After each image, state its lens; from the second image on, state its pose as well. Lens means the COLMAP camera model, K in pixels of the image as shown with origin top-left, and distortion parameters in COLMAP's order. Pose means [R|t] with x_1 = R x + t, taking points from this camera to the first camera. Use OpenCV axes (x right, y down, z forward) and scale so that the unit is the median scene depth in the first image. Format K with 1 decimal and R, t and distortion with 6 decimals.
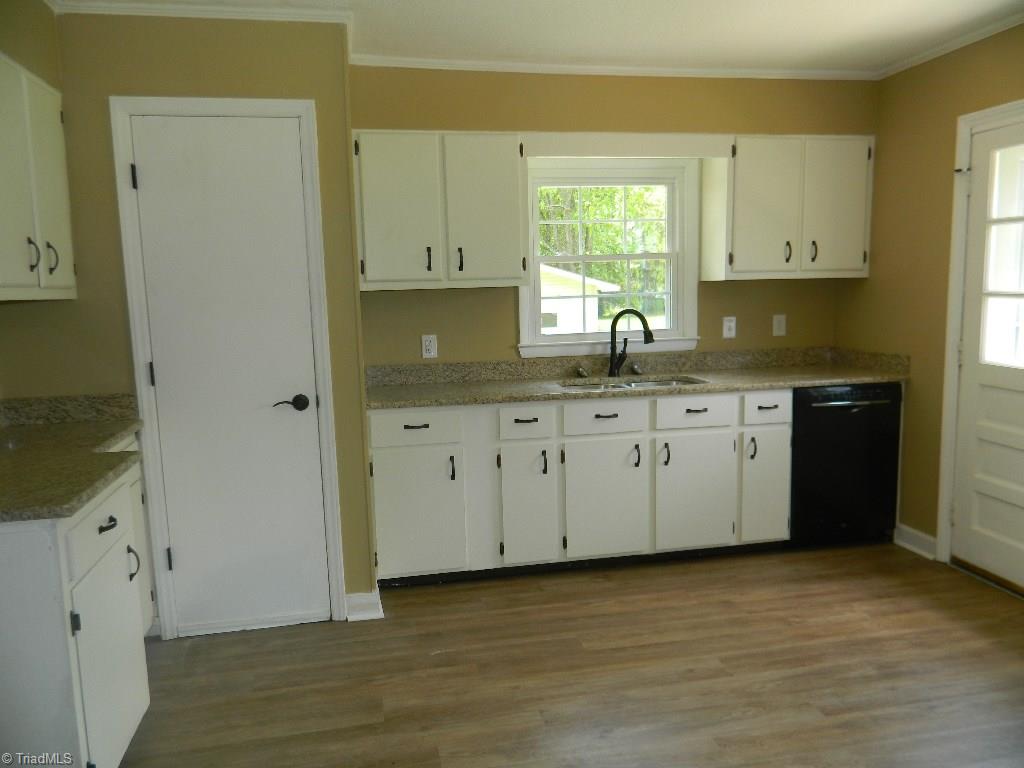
lens RADIAL K [[736.3, 0, 512.0], [0, 736.3, 384.0], [0, 0, 1]] dist [-0.014032, 0.000298]
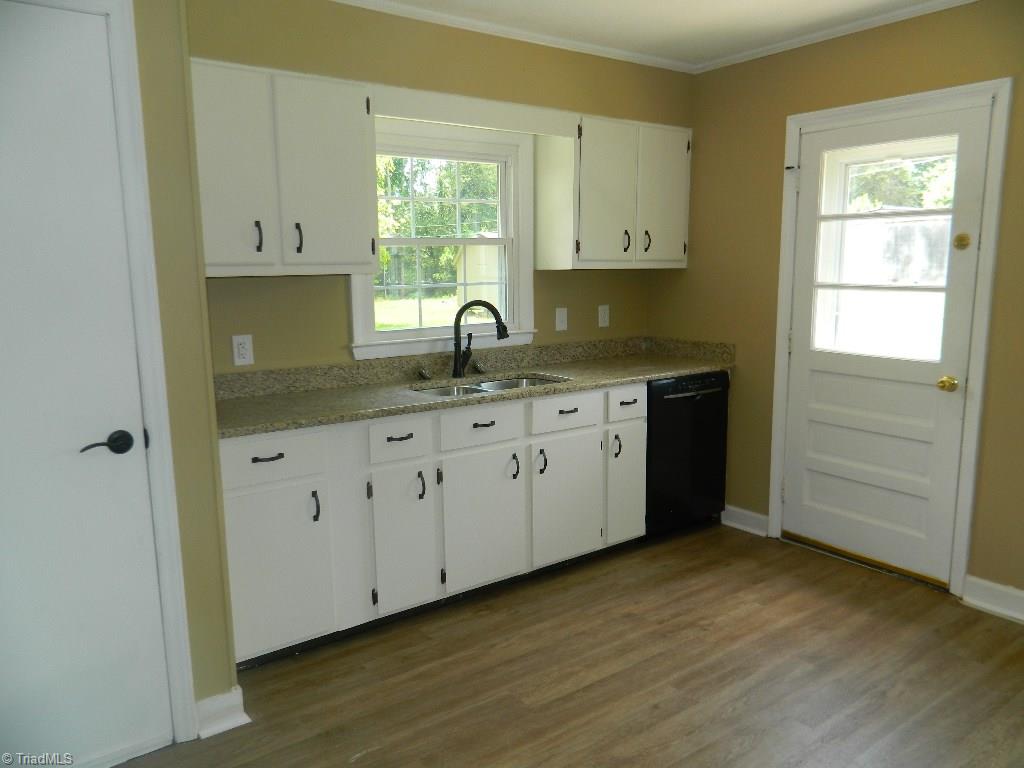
lens RADIAL K [[740.8, 0, 512.0], [0, 740.8, 384.0], [0, 0, 1]] dist [-0.004563, -0.002852]
pose [[0.905625, -0.050962, 0.421007, -0.202560], [0.044845, 0.998695, 0.024423, -0.023508], [-0.421703, -0.003238, 0.906728, 0.189814]]
